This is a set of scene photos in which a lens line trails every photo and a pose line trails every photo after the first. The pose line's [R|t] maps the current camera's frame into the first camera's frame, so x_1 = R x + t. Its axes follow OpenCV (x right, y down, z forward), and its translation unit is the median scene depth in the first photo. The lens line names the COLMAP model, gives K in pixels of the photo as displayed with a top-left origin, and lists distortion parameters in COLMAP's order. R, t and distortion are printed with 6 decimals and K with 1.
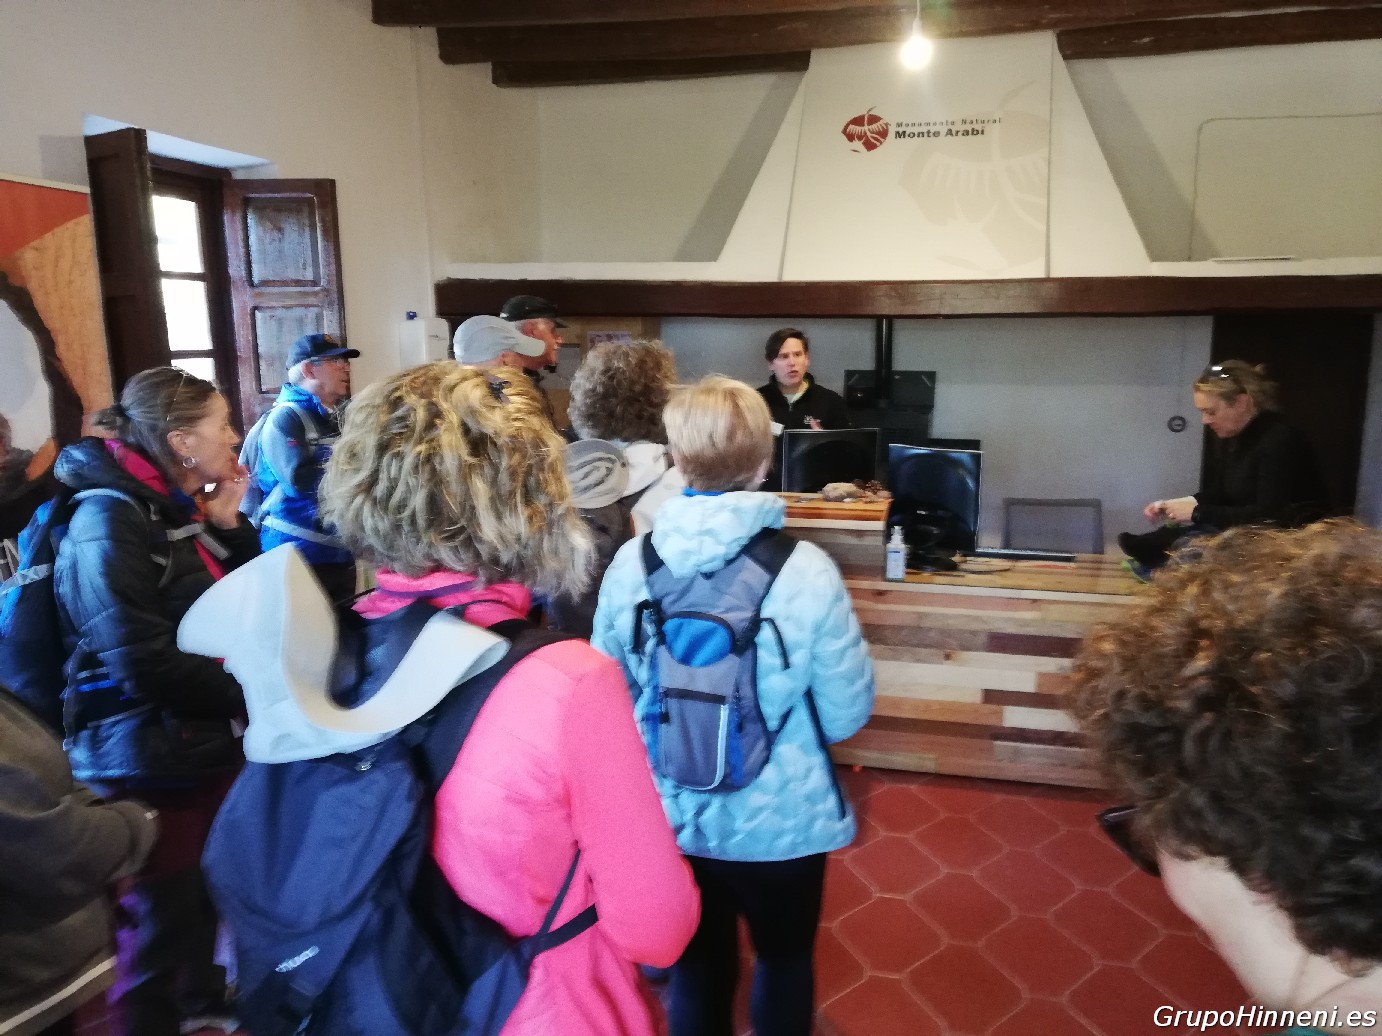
lens RADIAL K [[1009.0, 0, 691.0], [0, 1009.0, 518.0], [0, 0, 1]] dist [-0.009575, -0.004477]
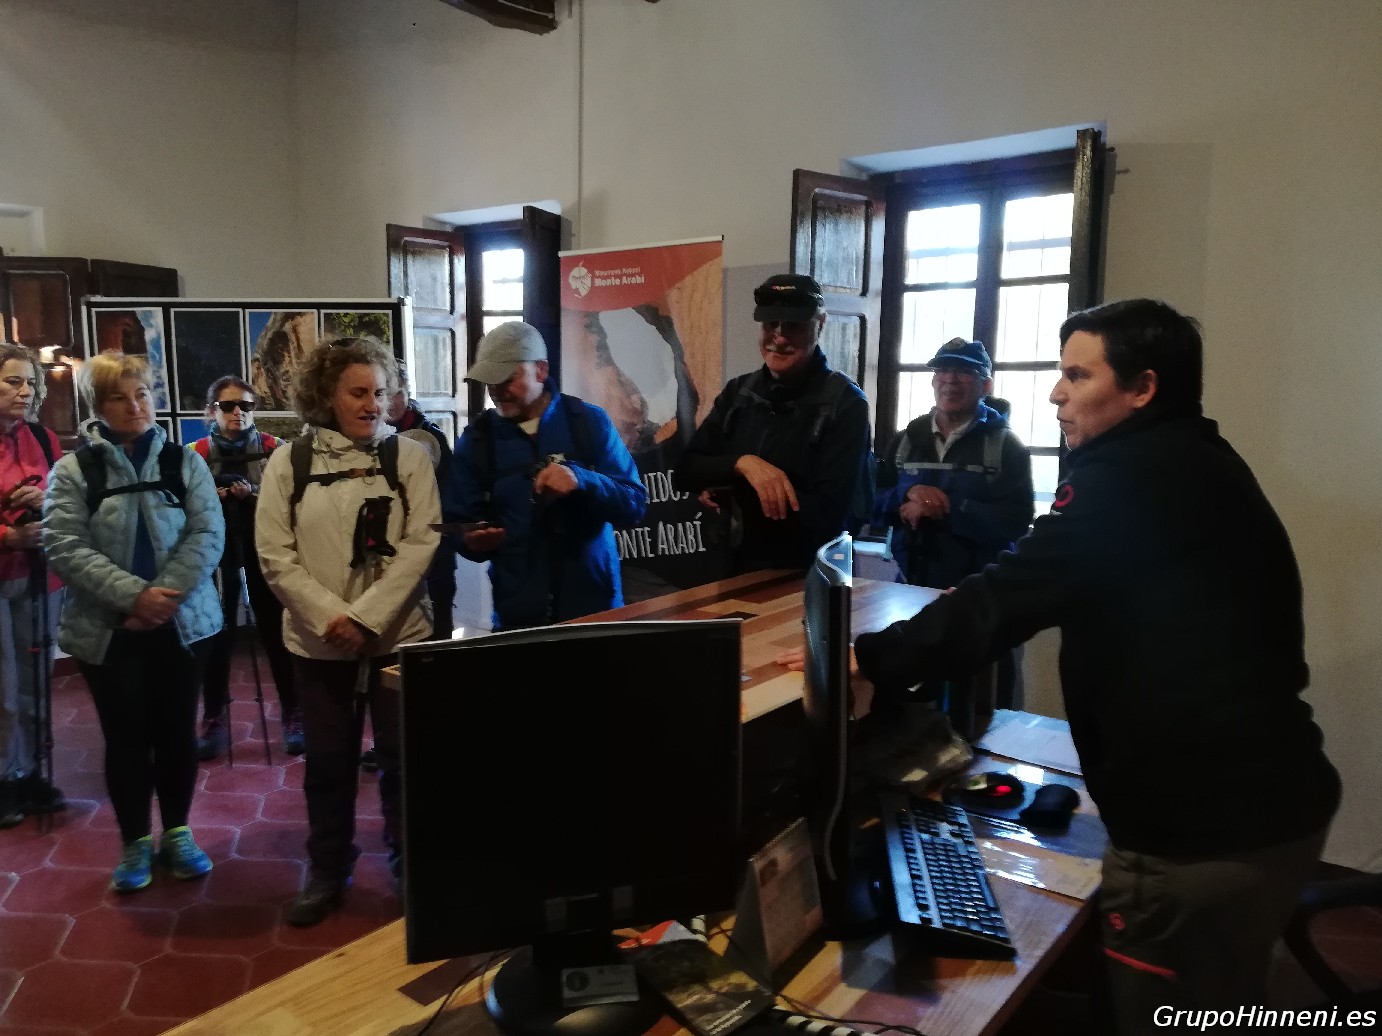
lens RADIAL K [[1025.6, 0, 691.0], [0, 1025.6, 518.0], [0, 0, 1]] dist [0.004357, -0.049120]
pose [[-0.417394, 0.121689, -0.900541, 0.701727], [-0.161830, 0.965199, 0.205433, -0.247291], [0.894200, 0.231481, -0.383175, 1.612065]]
